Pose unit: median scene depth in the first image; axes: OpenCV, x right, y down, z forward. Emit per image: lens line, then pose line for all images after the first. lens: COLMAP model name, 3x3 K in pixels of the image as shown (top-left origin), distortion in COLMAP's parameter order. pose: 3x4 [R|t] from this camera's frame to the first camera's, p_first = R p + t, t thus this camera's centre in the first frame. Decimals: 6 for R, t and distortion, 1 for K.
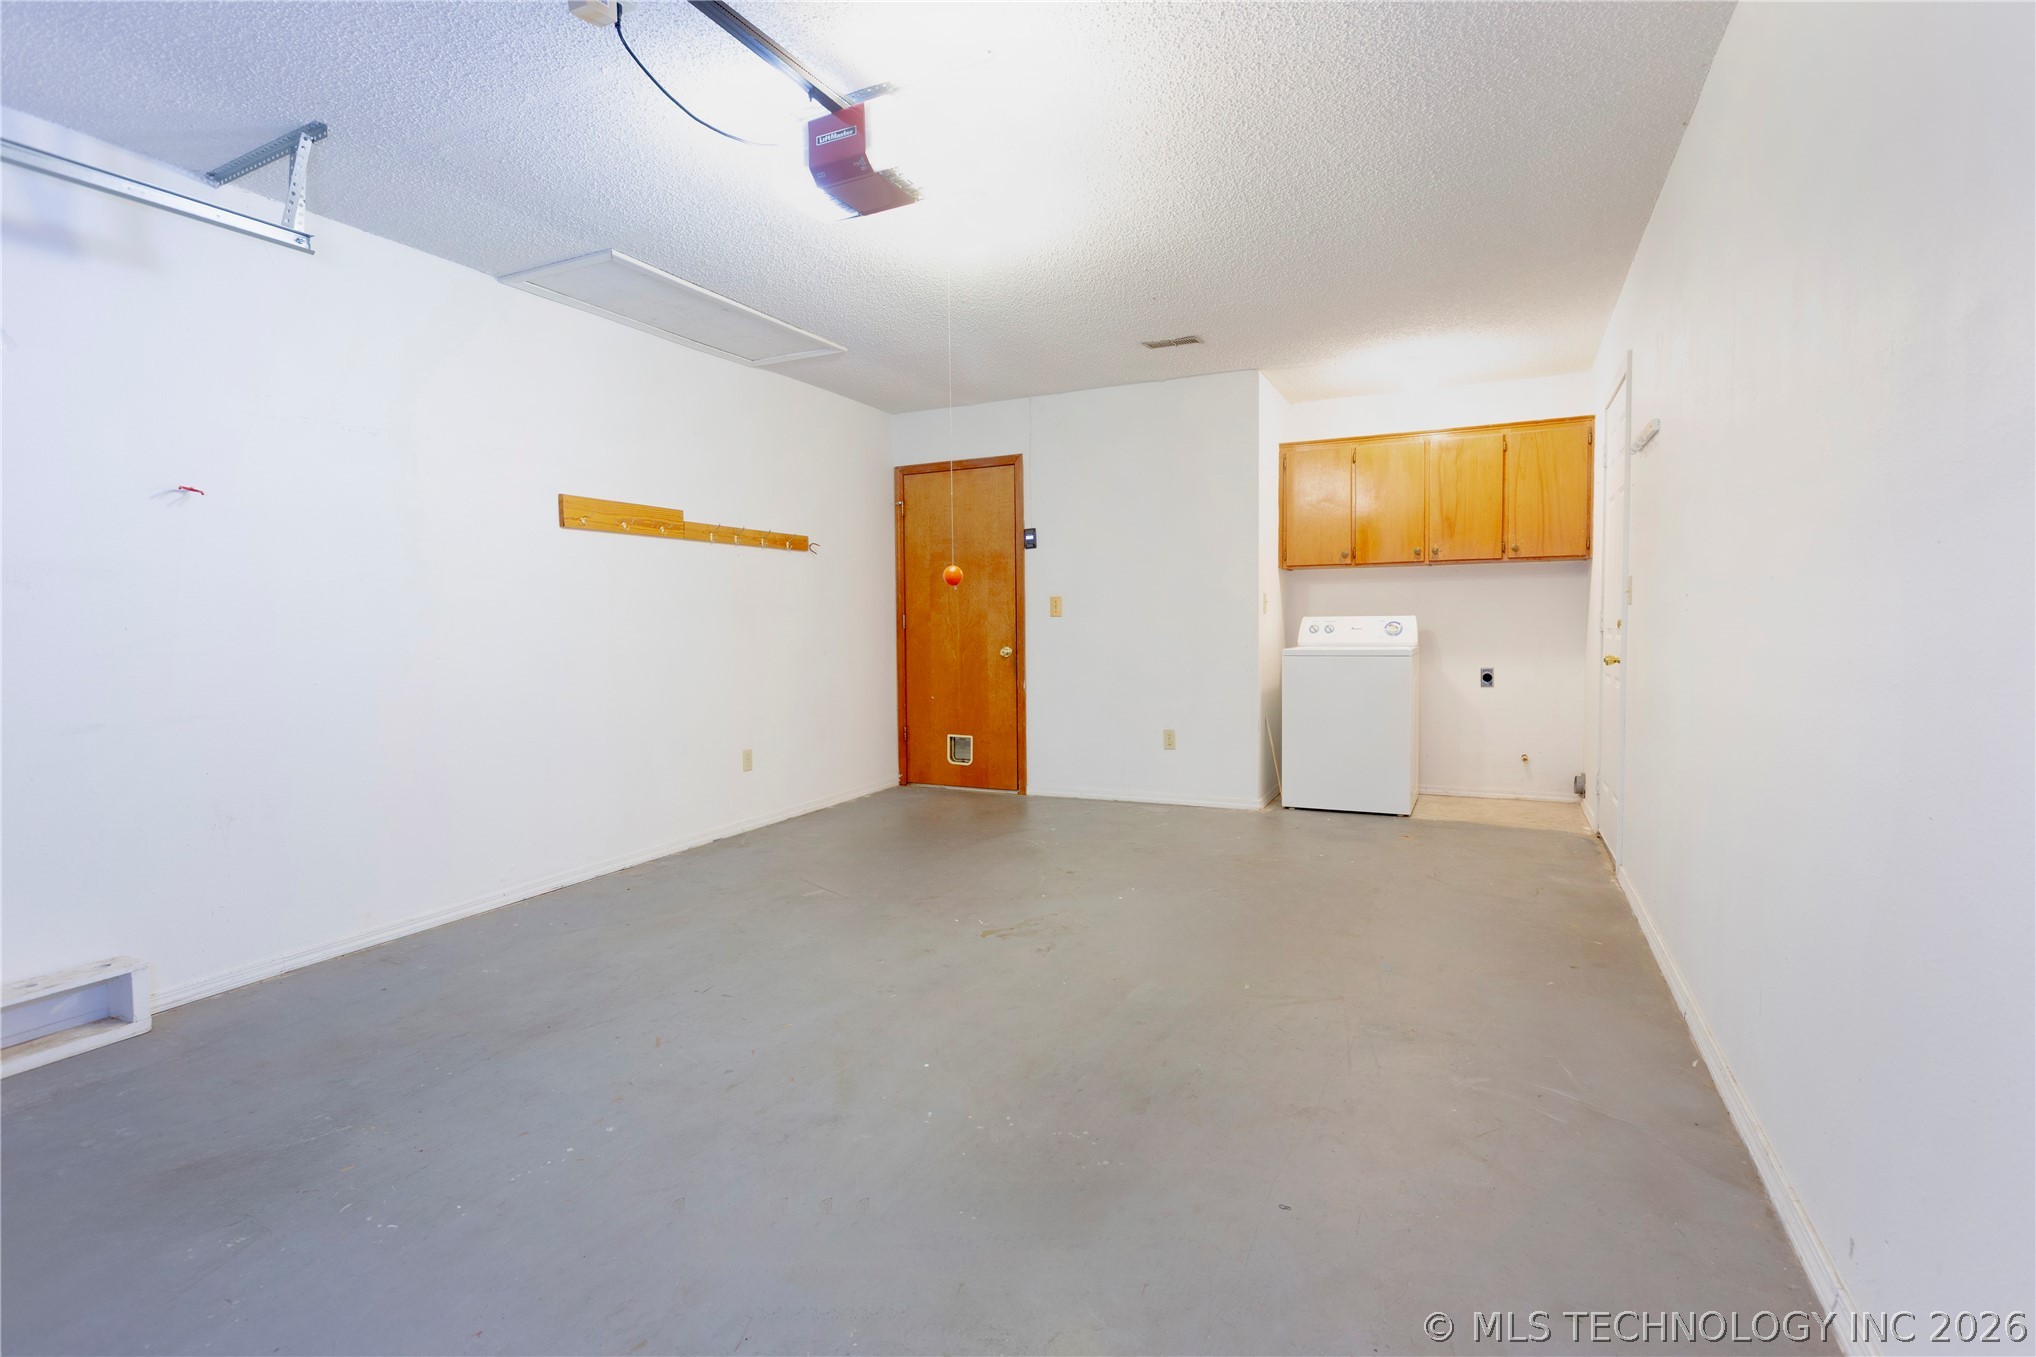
lens RADIAL K [[997.6, 0, 1019.8], [0, 997.6, 667.1], [0, 0, 1]] dist [0.001022, 0.000018]
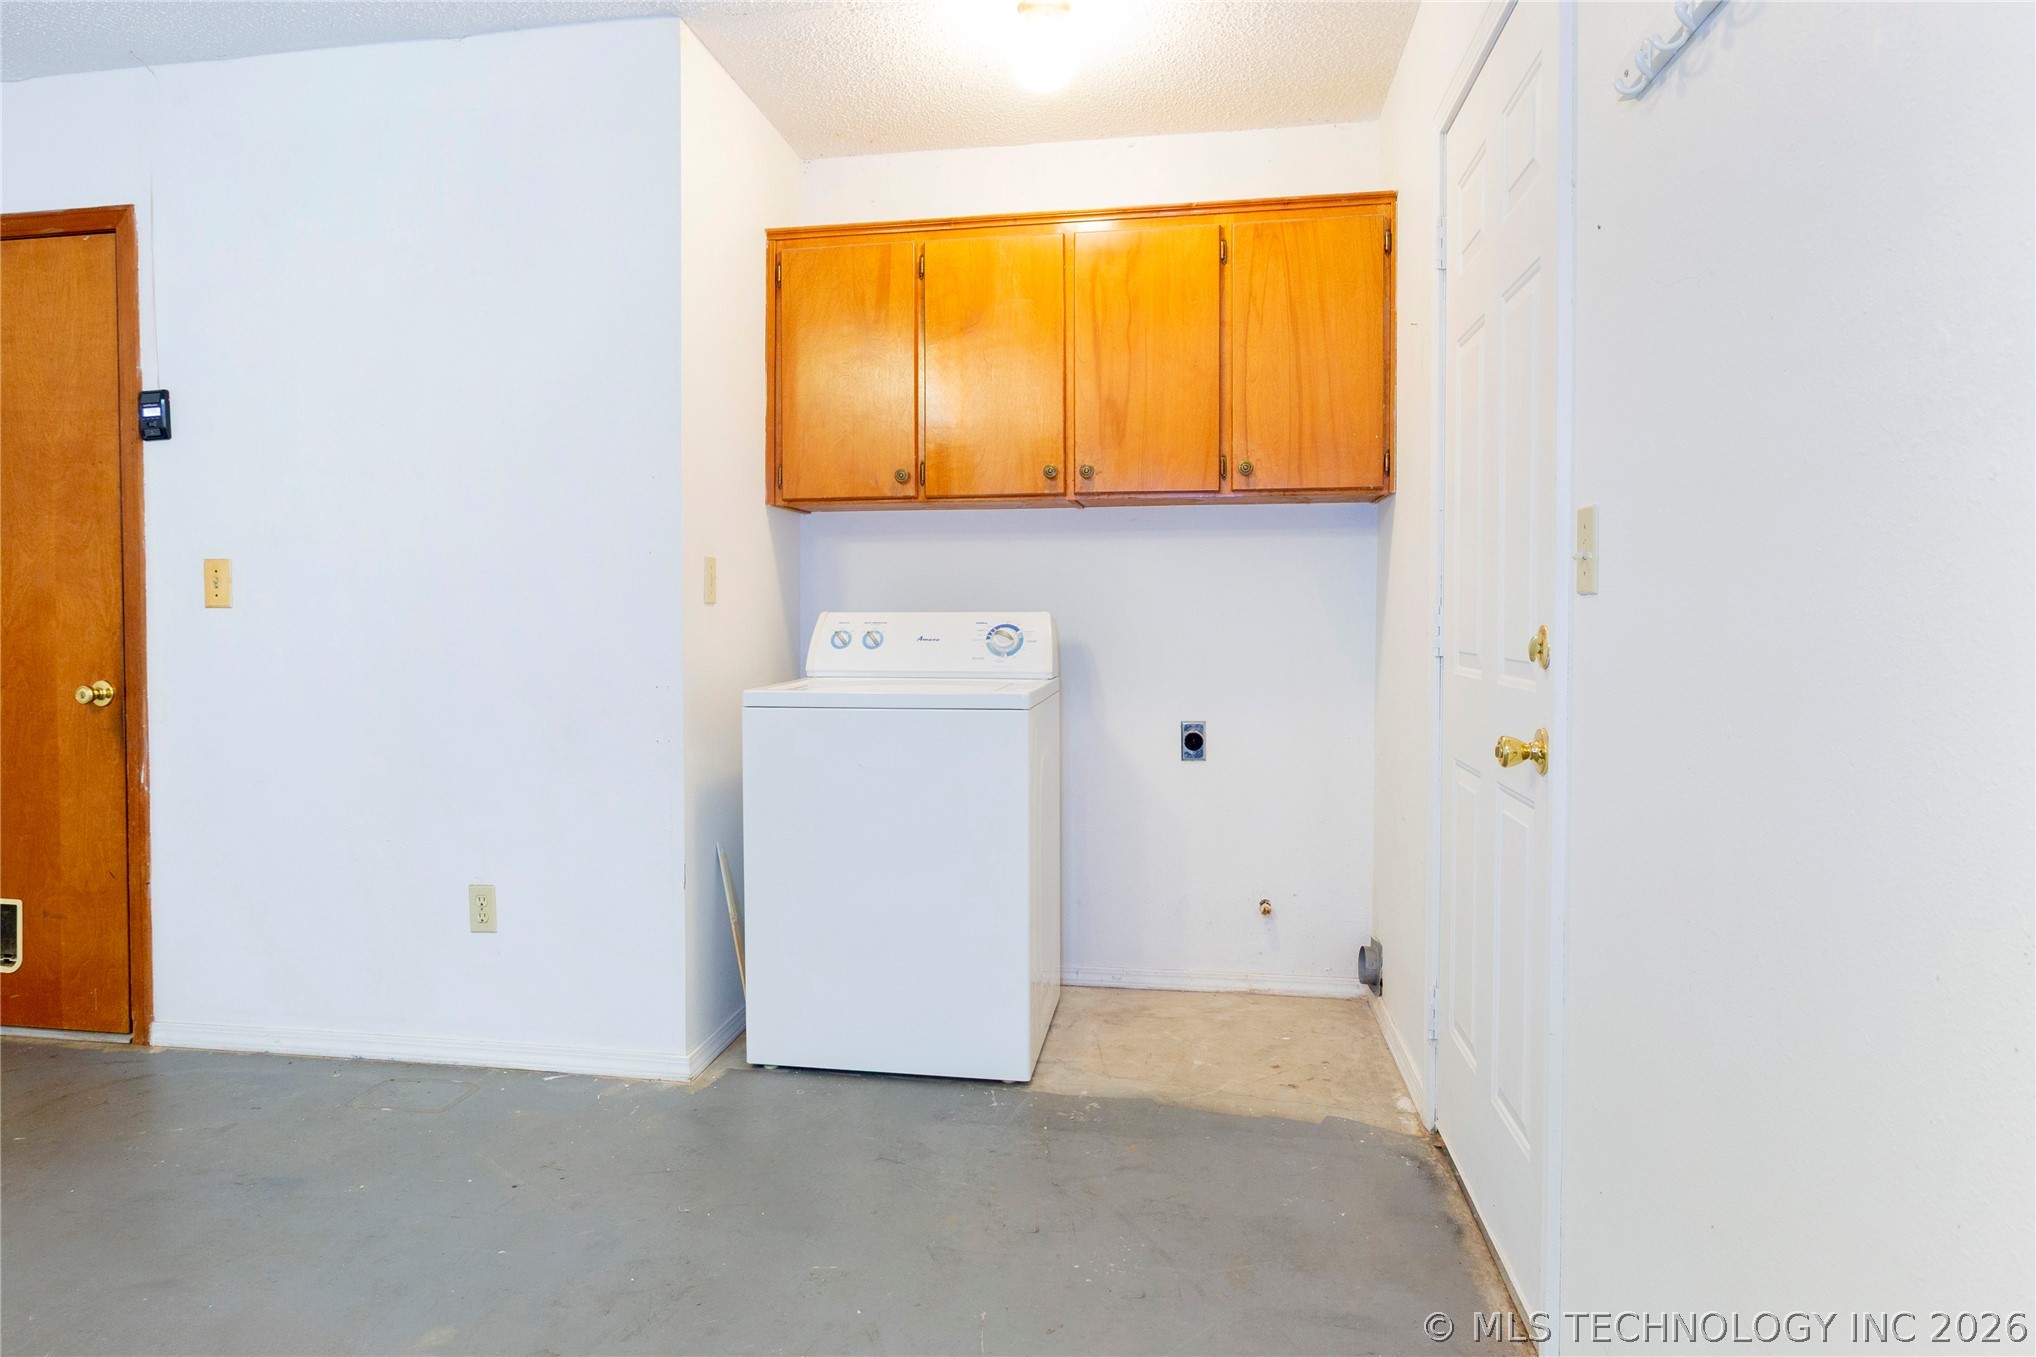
lens RADIAL K [[1025.4, 0, 1020.3], [0, 1025.4, 628.7], [0, 0, 1]] dist [-0.003970, -0.000245]
pose [[0.965717, 0.001810, 0.259590, 0.258064], [0.004389, 0.999719, -0.023299, -0.032465], [-0.259559, 0.023639, 0.965438, 0.540031]]
